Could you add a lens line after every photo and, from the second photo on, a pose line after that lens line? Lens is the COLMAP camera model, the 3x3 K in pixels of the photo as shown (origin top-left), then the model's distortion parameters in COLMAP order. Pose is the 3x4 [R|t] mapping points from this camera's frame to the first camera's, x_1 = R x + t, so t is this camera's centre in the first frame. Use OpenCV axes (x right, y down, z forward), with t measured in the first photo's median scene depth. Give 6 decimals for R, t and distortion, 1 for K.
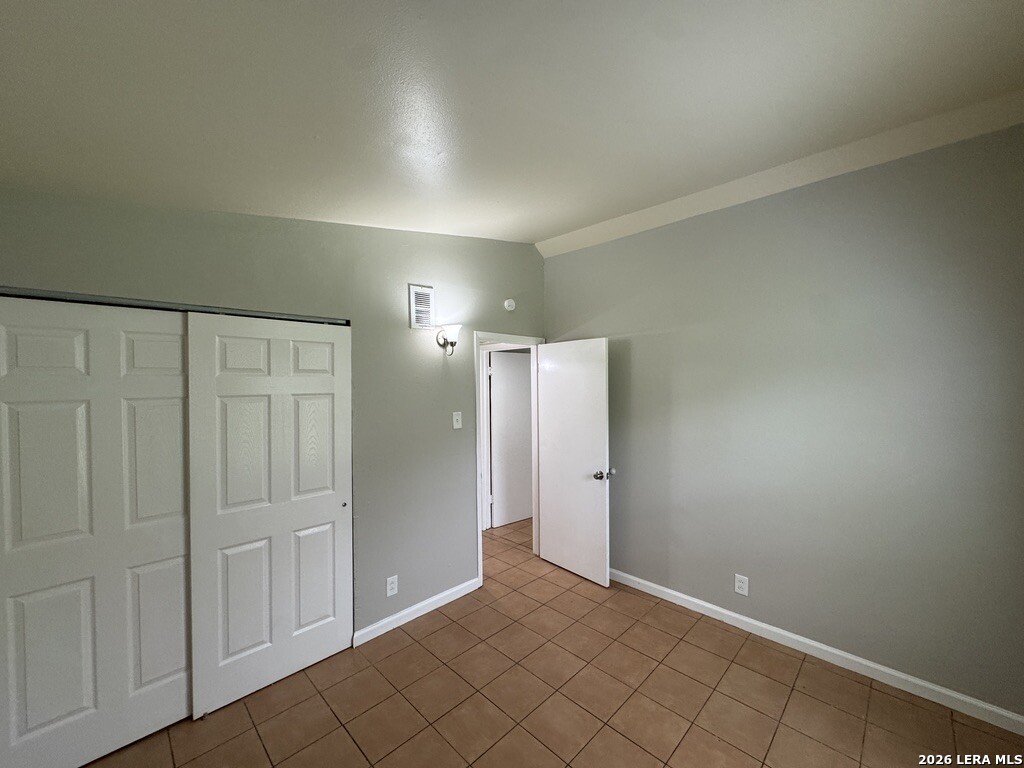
lens RADIAL K [[407.8, 0, 507.8], [0, 407.8, 379.6], [0, 0, 1]] dist [-0.007475, -0.000572]
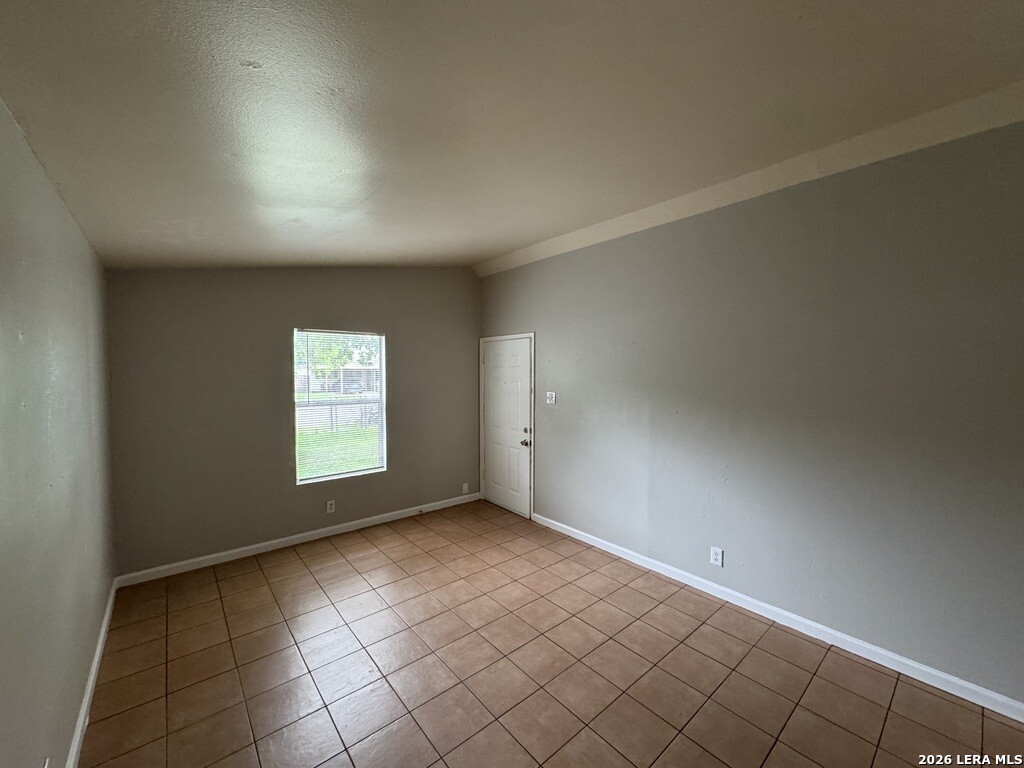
lens RADIAL K [[407.8, 0, 517.5], [0, 407.8, 389.0], [0, 0, 1]] dist [-0.007475, -0.000572]
pose [[0.996269, 0.012106, -0.085446, 0.132884], [-0.007729, 0.998650, 0.051372, -0.002686], [0.085952, -0.050520, 0.995018, -0.132080]]
